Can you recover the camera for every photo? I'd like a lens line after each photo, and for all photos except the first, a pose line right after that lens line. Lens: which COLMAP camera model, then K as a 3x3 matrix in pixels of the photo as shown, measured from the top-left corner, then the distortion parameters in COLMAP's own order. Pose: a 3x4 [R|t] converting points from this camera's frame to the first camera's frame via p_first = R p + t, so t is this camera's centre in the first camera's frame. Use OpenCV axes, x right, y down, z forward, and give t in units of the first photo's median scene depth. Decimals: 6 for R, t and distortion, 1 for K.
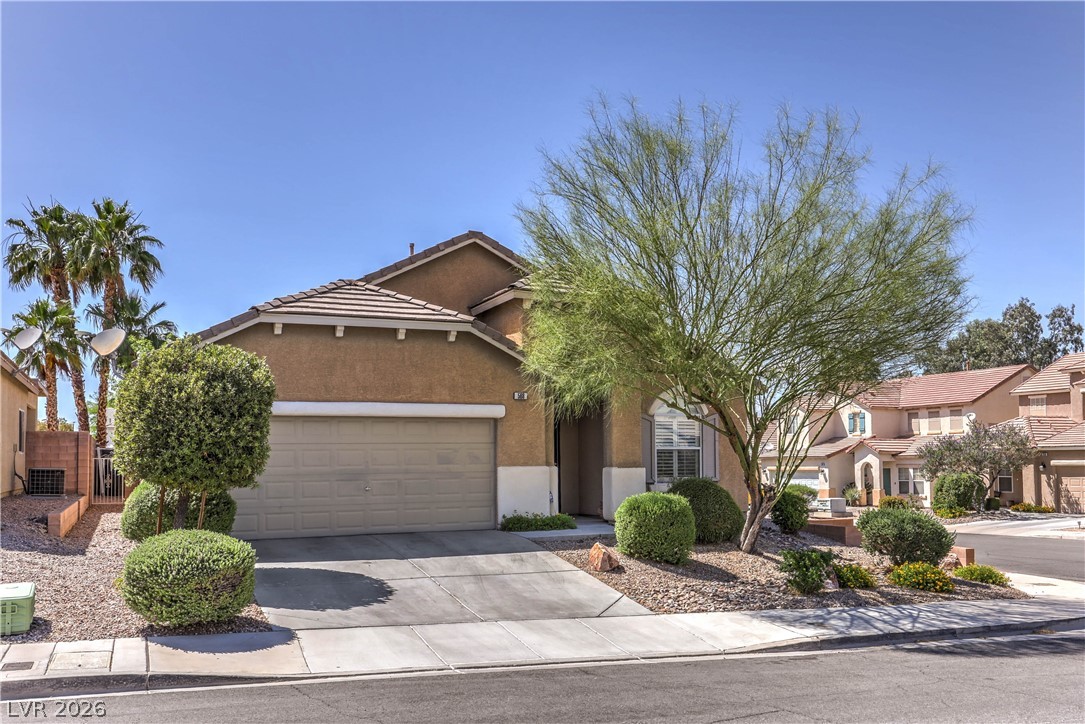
lens RADIAL K [[939.8, 0, 543.1], [0, 939.8, 425.4], [0, 0, 1]] dist [0.034700, 0.002693]
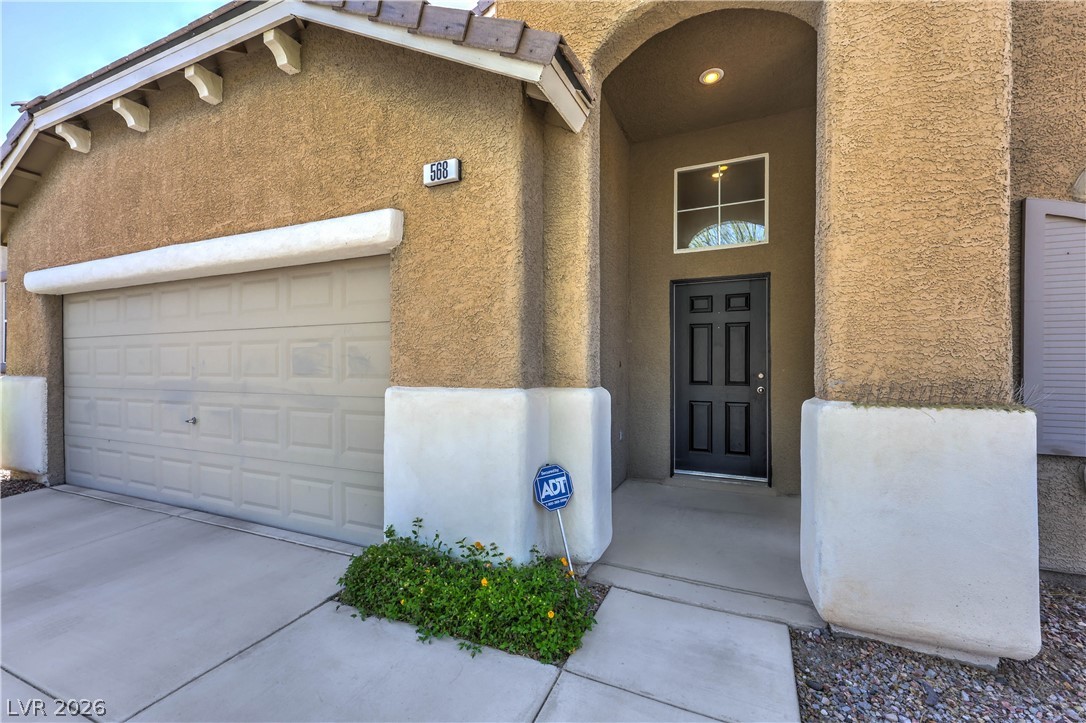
lens RADIAL K [[443.1, 0, 547.6], [0, 443.1, 358.3], [0, 0, 1]] dist [0.005716, 0.000240]
pose [[0.695322, -0.000748, -0.718698, 0.116624], [0.021388, 0.999578, 0.019652, 0.032200], [0.718380, -0.029036, 0.695045, 0.950605]]
